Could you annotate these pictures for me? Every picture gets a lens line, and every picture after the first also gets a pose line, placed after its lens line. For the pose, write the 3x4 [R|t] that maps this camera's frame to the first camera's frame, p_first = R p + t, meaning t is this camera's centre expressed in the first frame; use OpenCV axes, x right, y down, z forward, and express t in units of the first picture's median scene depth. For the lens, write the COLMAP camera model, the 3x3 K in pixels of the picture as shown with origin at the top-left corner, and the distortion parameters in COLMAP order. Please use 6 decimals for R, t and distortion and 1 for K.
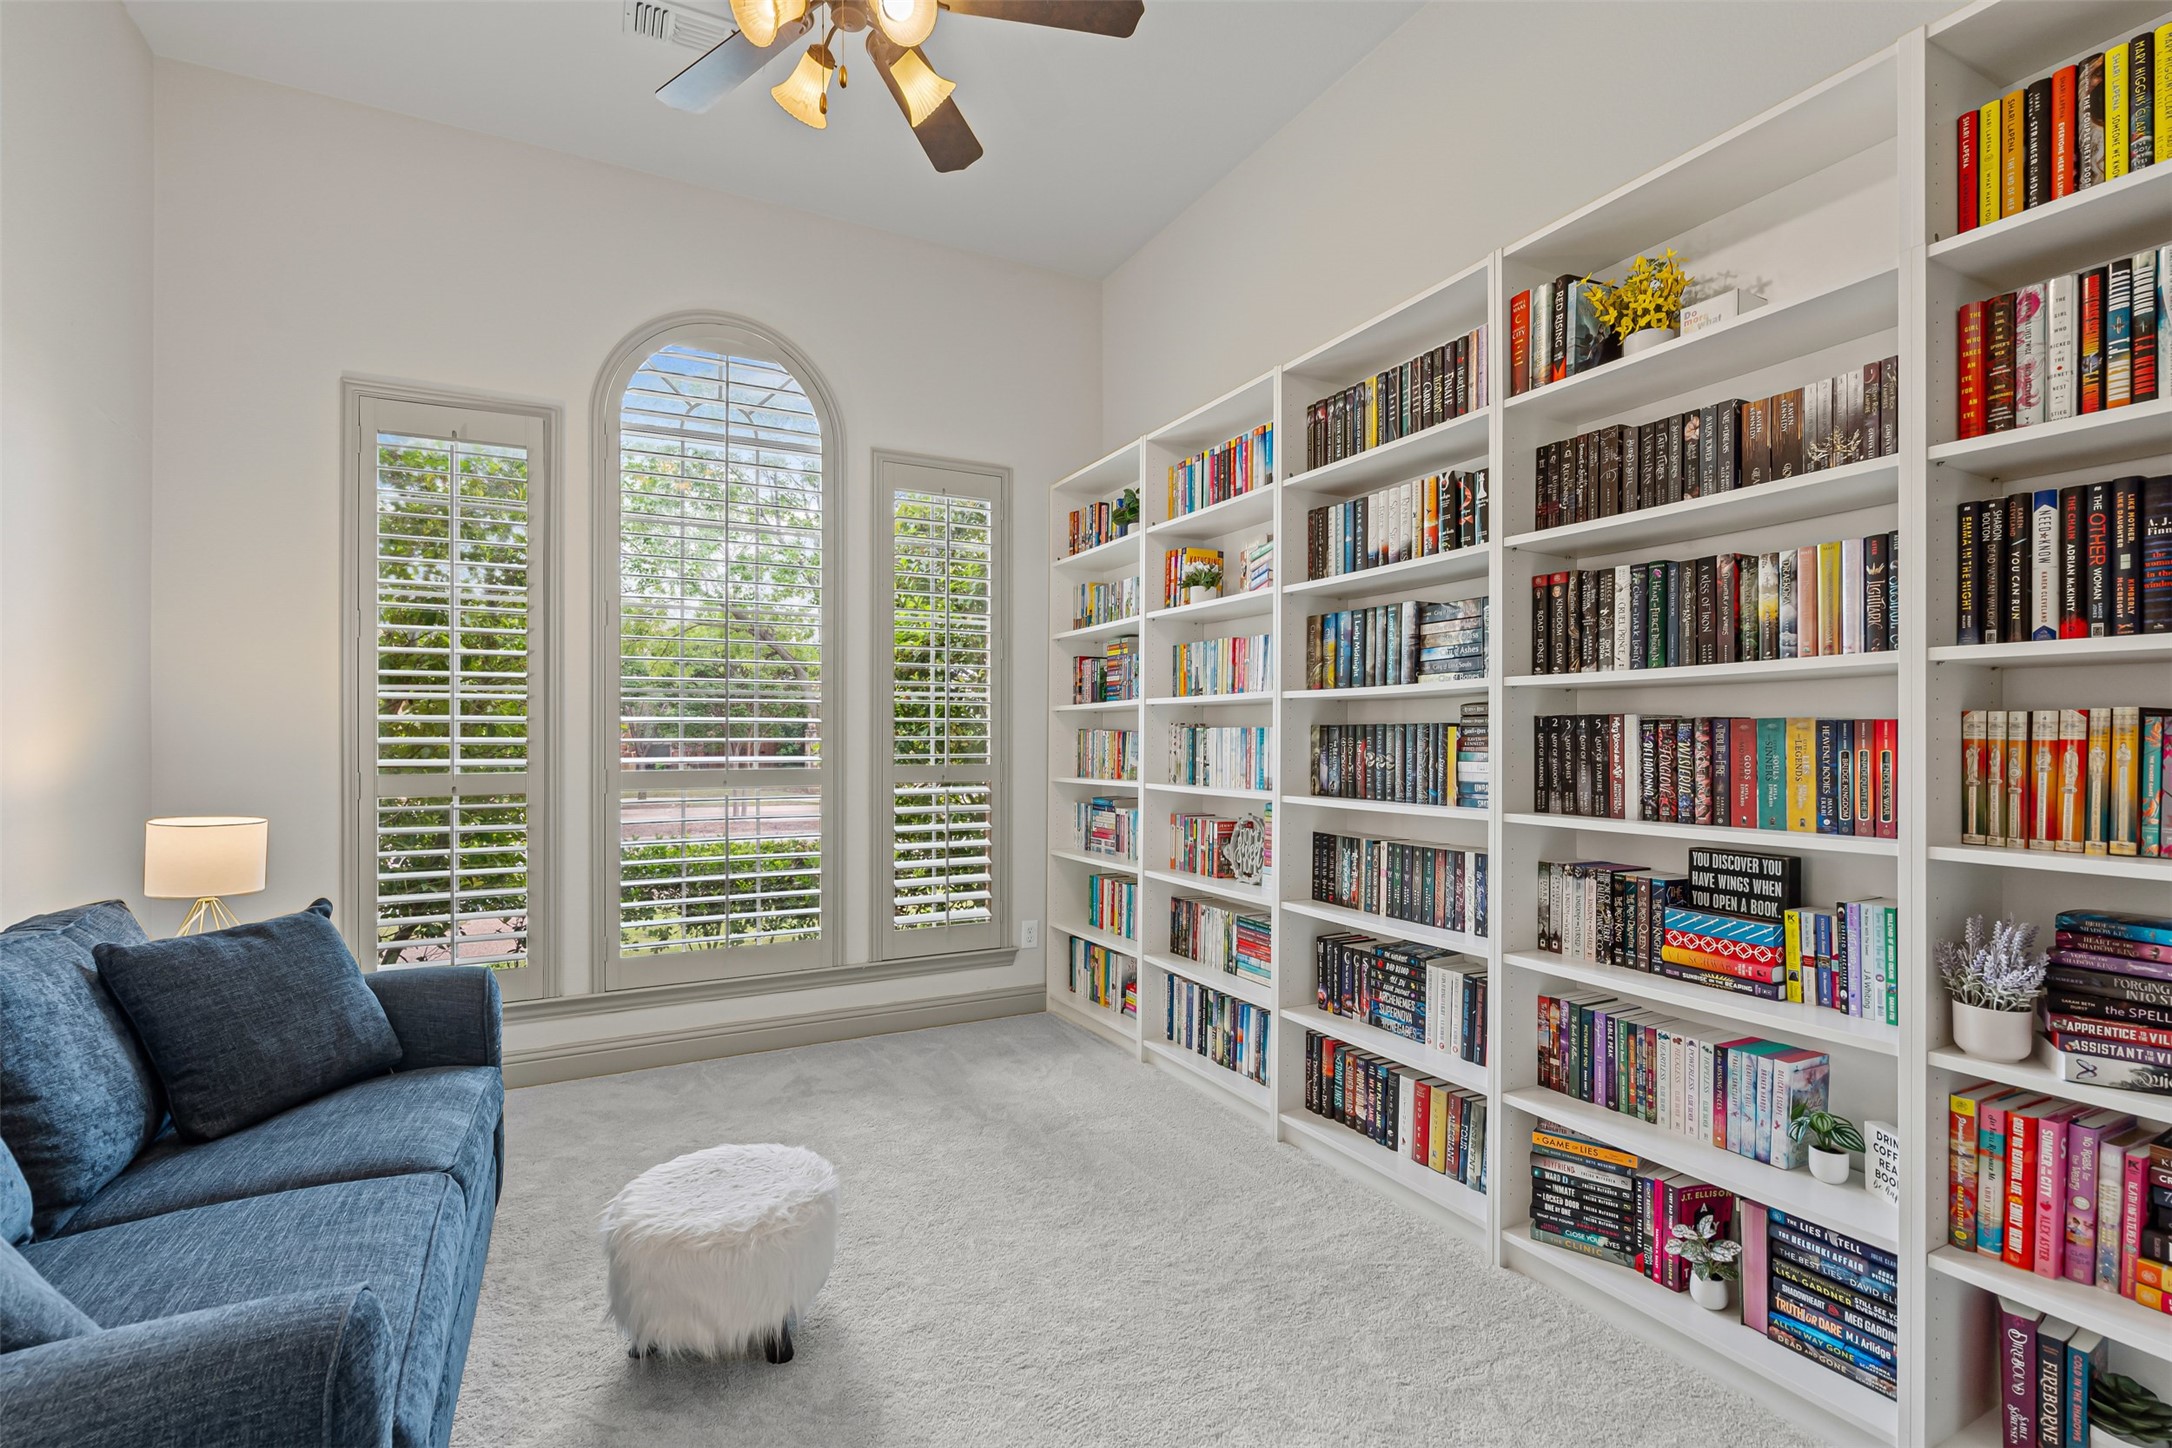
lens RADIAL K [[995.9, 0, 1043.5], [0, 995.9, 740.2], [0, 0, 1]] dist [-0.005132, 0.001712]
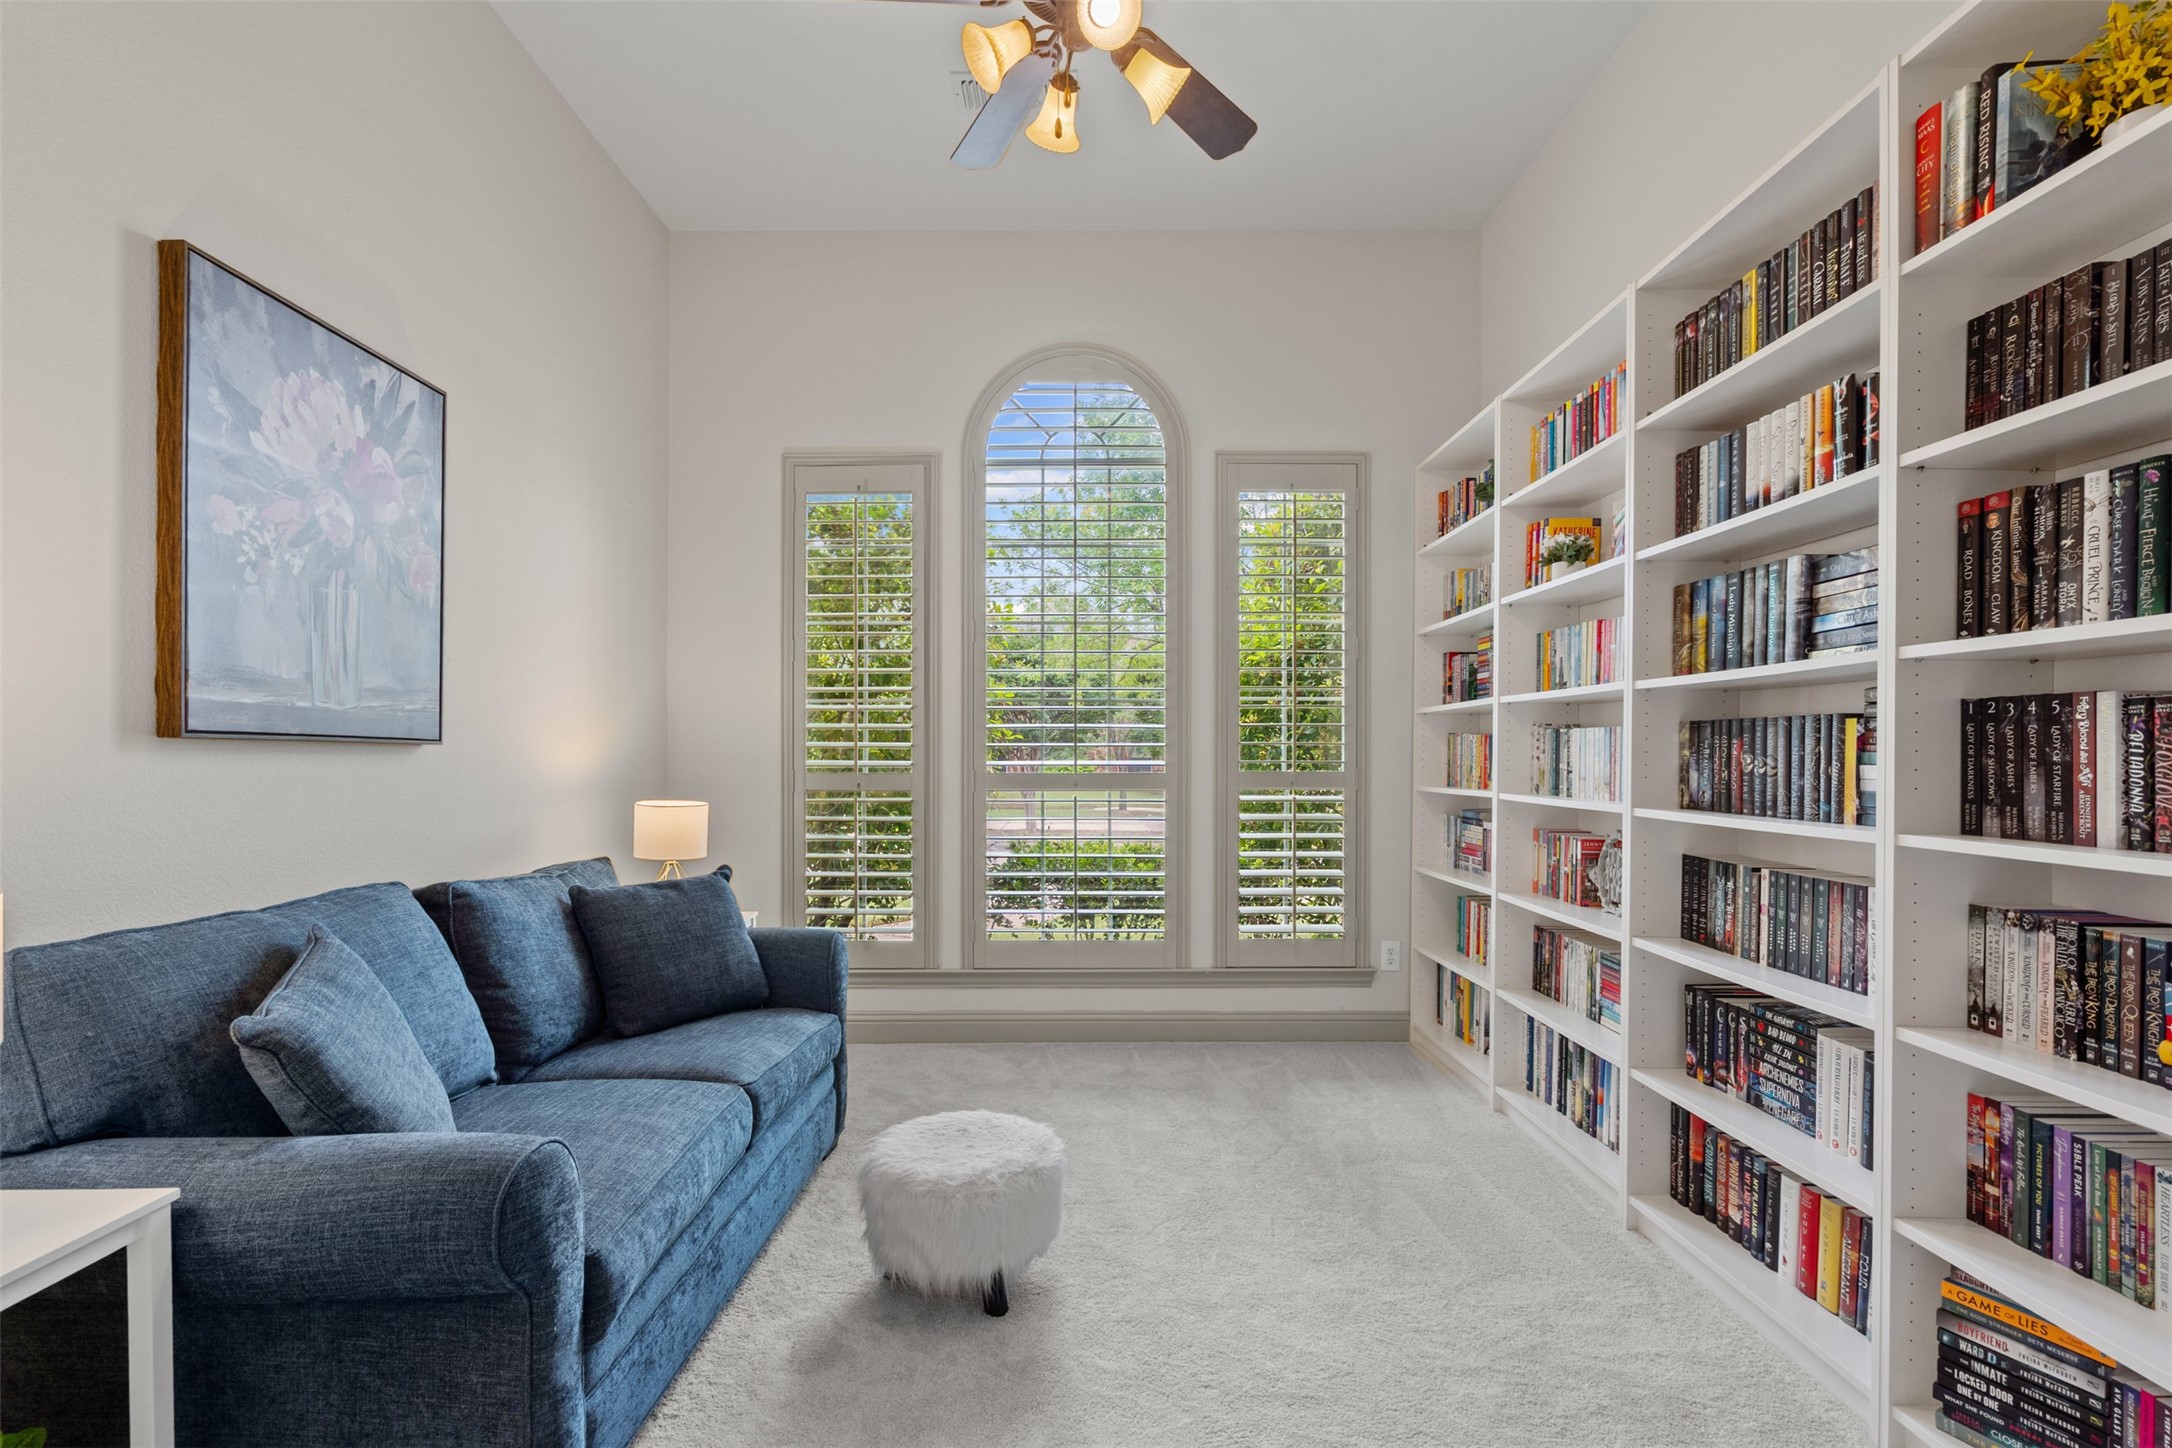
lens RADIAL K [[995.9, 0, 1046.2], [0, 995.9, 758.3], [0, 0, 1]] dist [-0.005132, 0.001712]
pose [[0.884612, 0.004154, -0.466310, 0.215069], [-0.002961, 0.999990, 0.003290, 0.015312], [0.466319, -0.001530, 0.884615, 0.057862]]
